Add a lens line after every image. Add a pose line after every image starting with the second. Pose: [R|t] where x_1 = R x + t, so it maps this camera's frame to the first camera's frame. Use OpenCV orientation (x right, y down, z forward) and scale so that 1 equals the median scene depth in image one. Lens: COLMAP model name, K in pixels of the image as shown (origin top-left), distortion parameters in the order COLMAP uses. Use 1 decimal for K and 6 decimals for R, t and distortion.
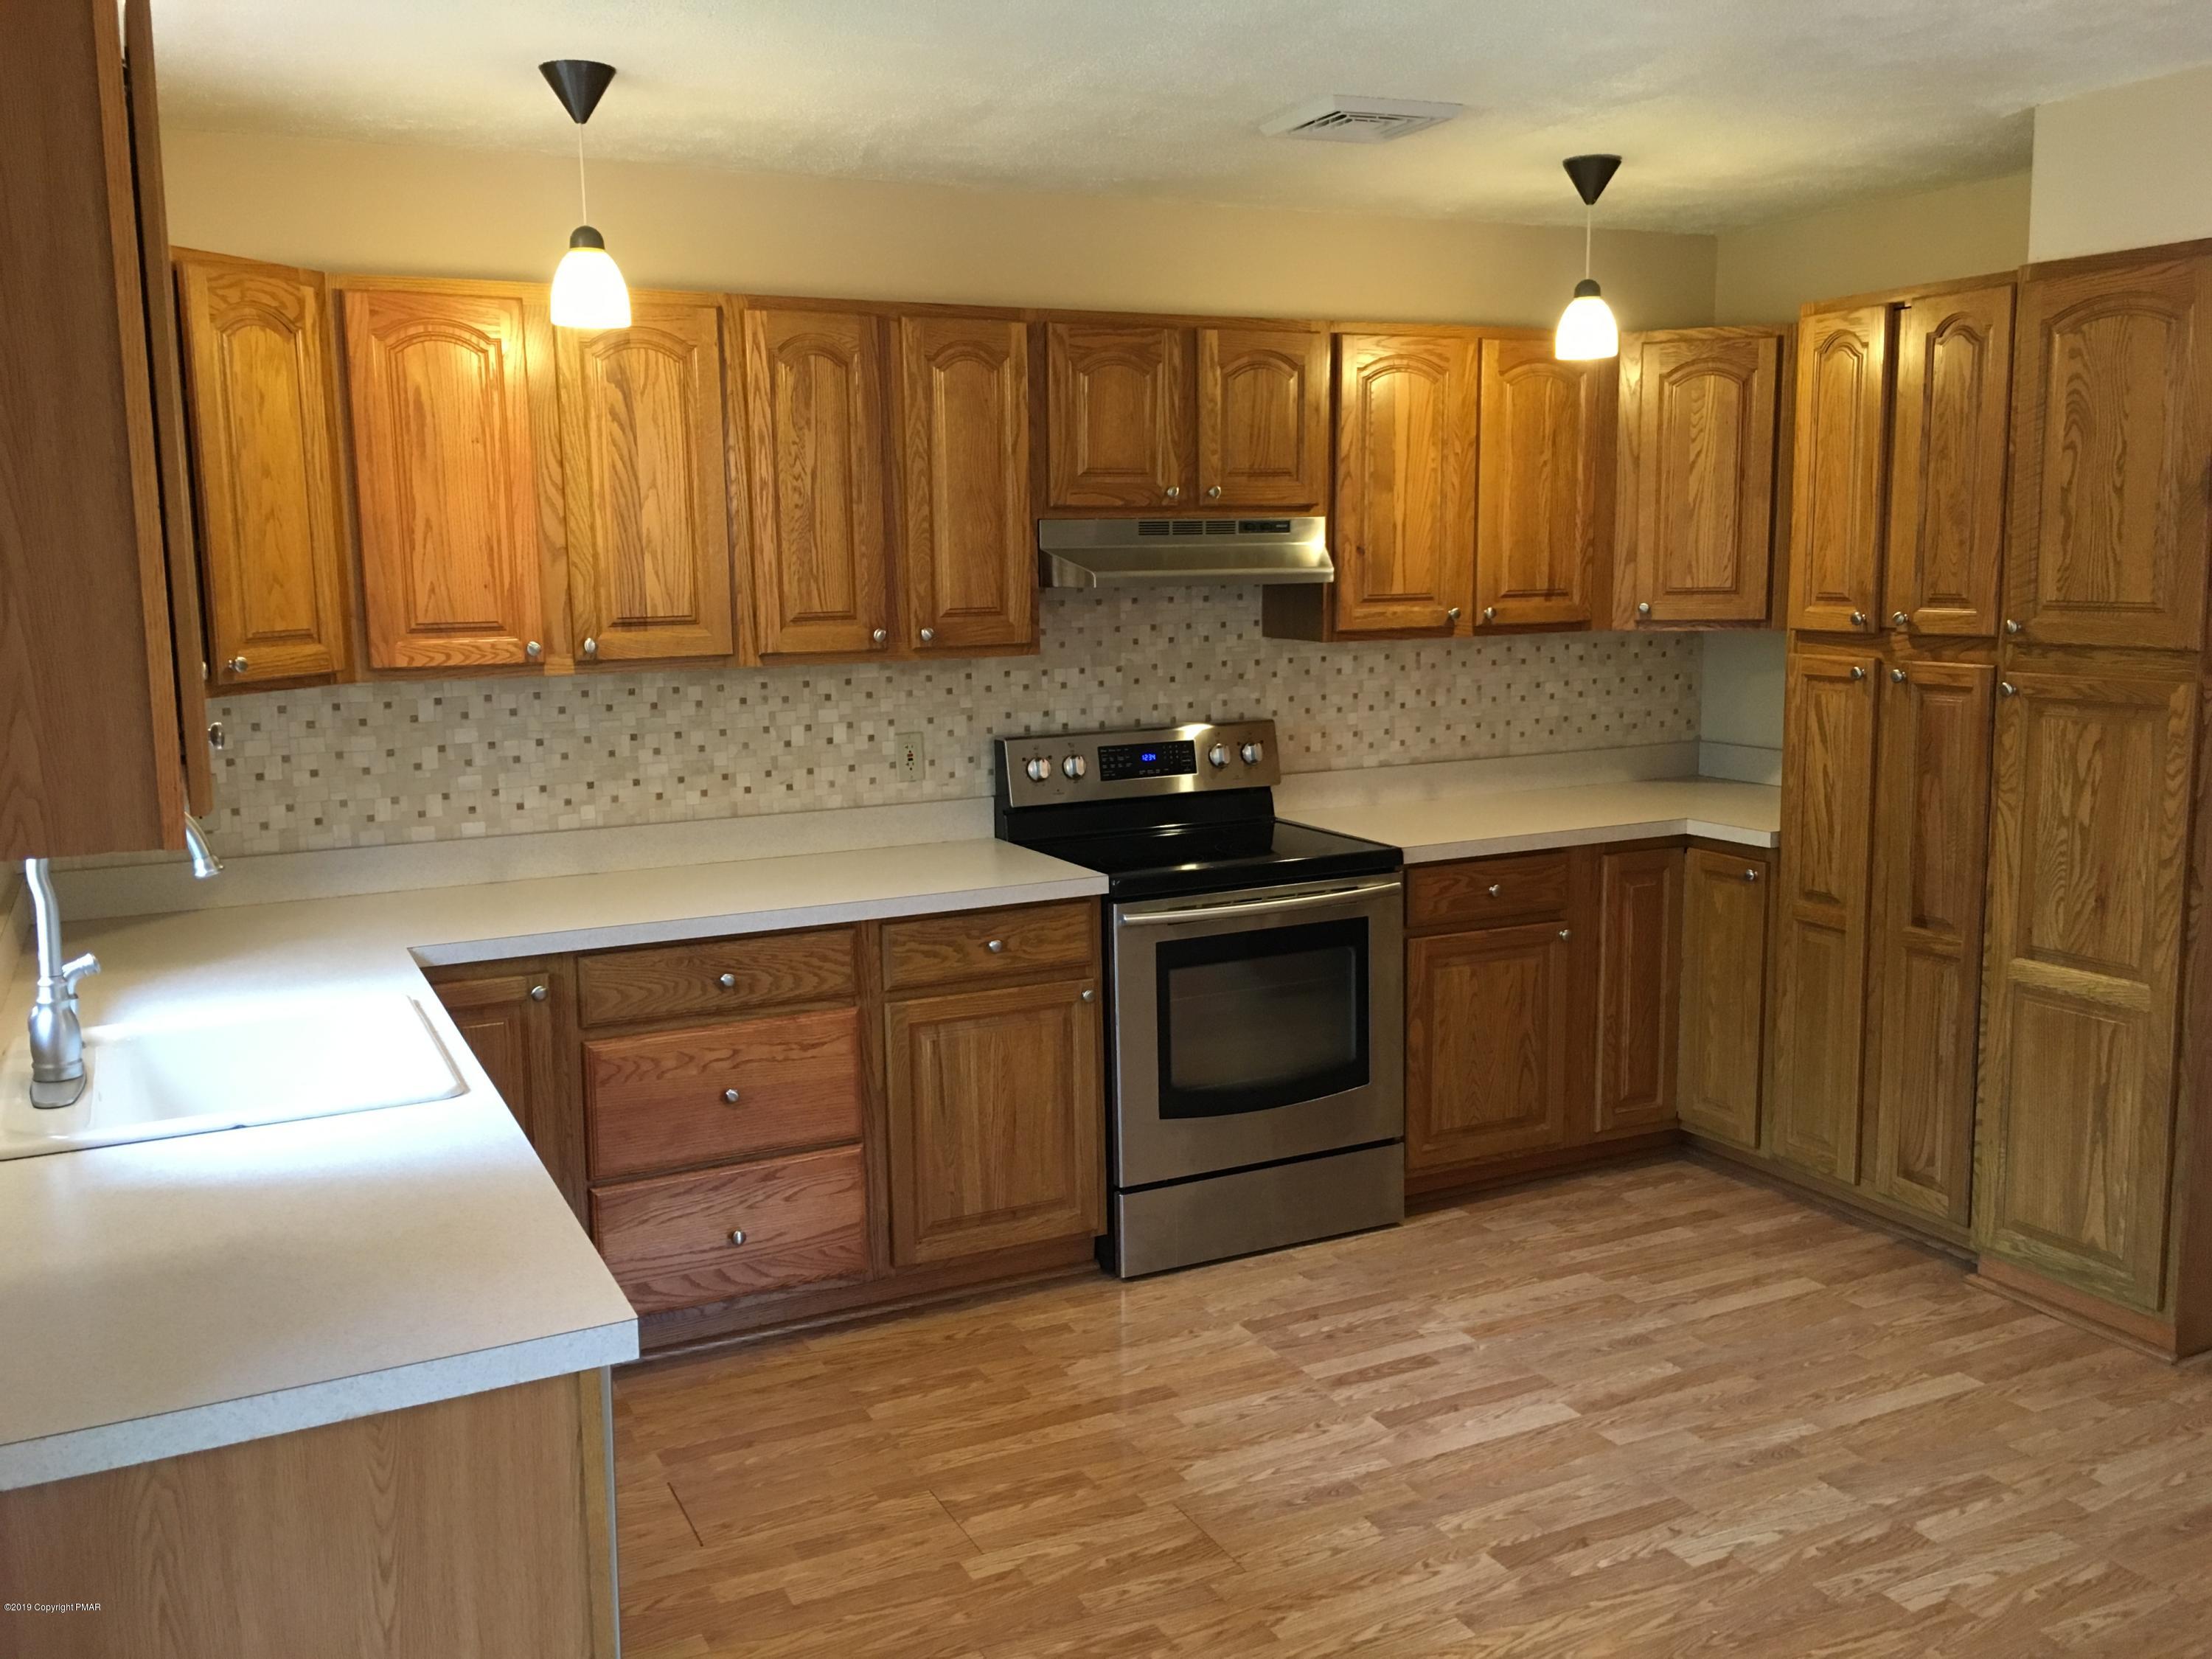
lens RADIAL K [[1892.3, 0, 1100.1], [0, 1892.3, 820.7], [0, 0, 1]] dist [0.061211, -0.051481]
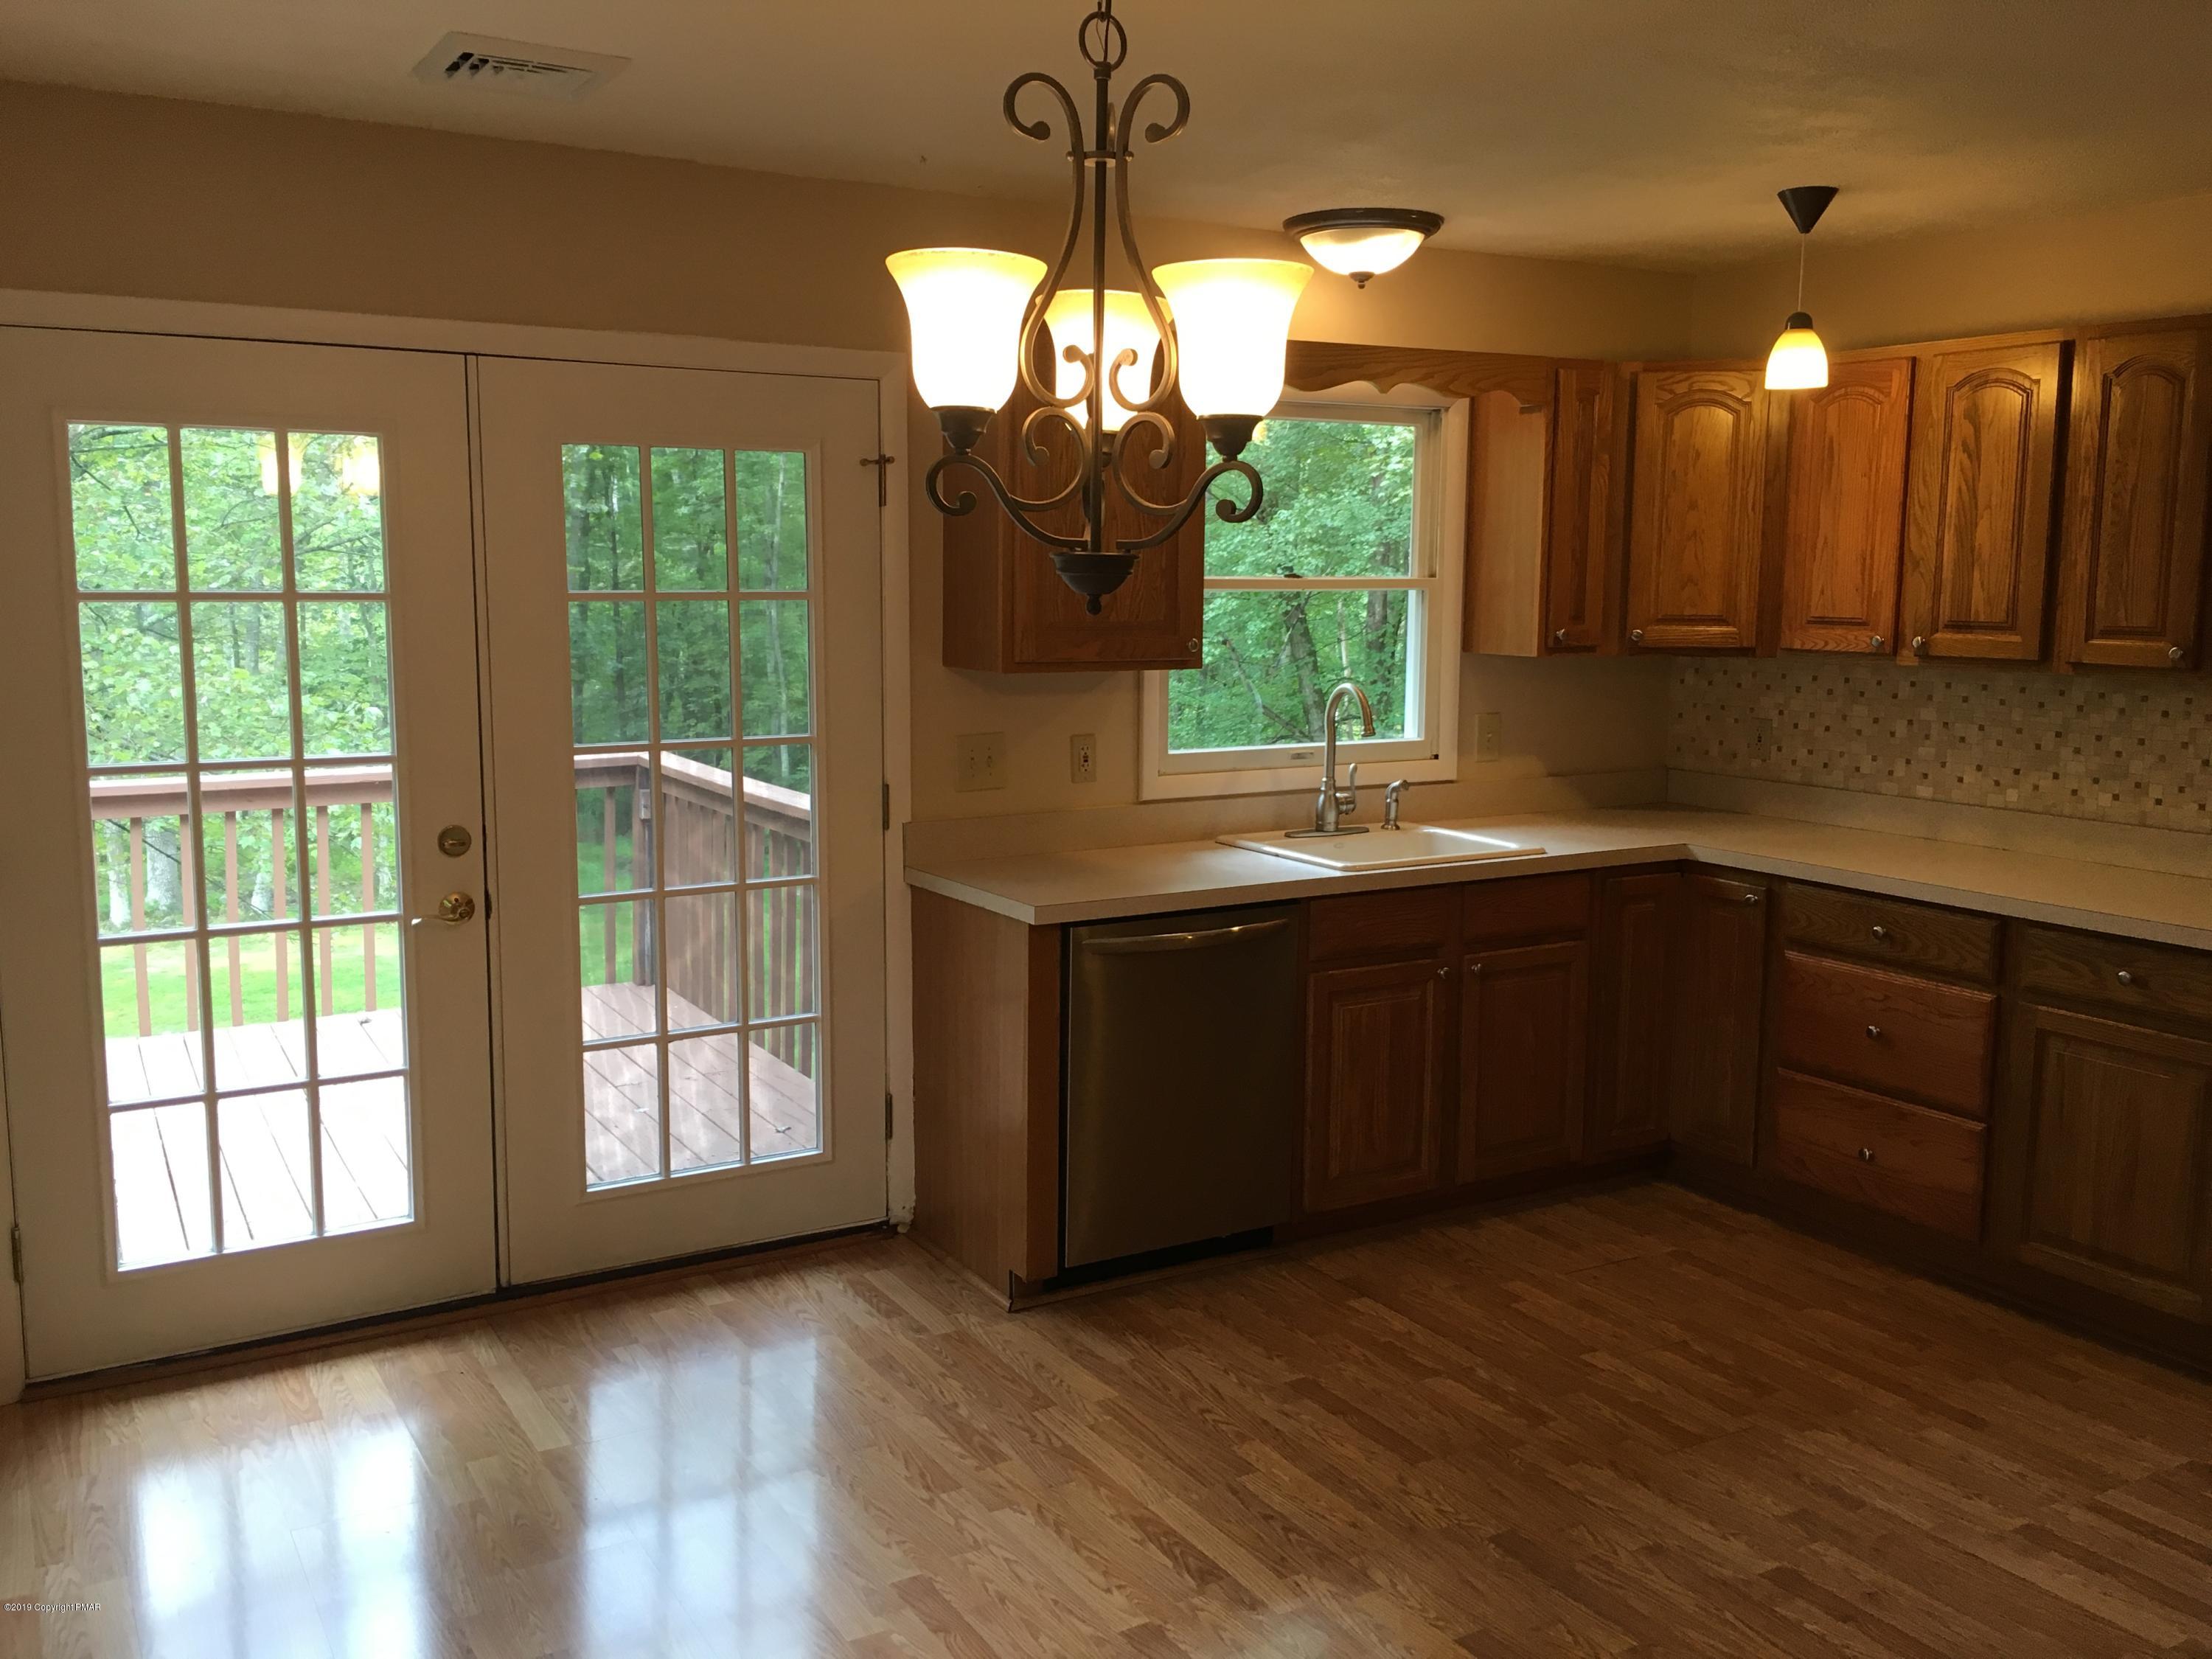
lens RADIAL K [[1892.3, 0, 1101.8], [0, 1892.3, 827.7], [0, 0, 1]] dist [0.061211, -0.051481]
pose [[0.086301, 0.155363, -0.984080, 0.854827], [-0.153461, 0.978050, 0.140953, -0.066730], [0.984379, 0.138853, 0.108249, 0.370858]]
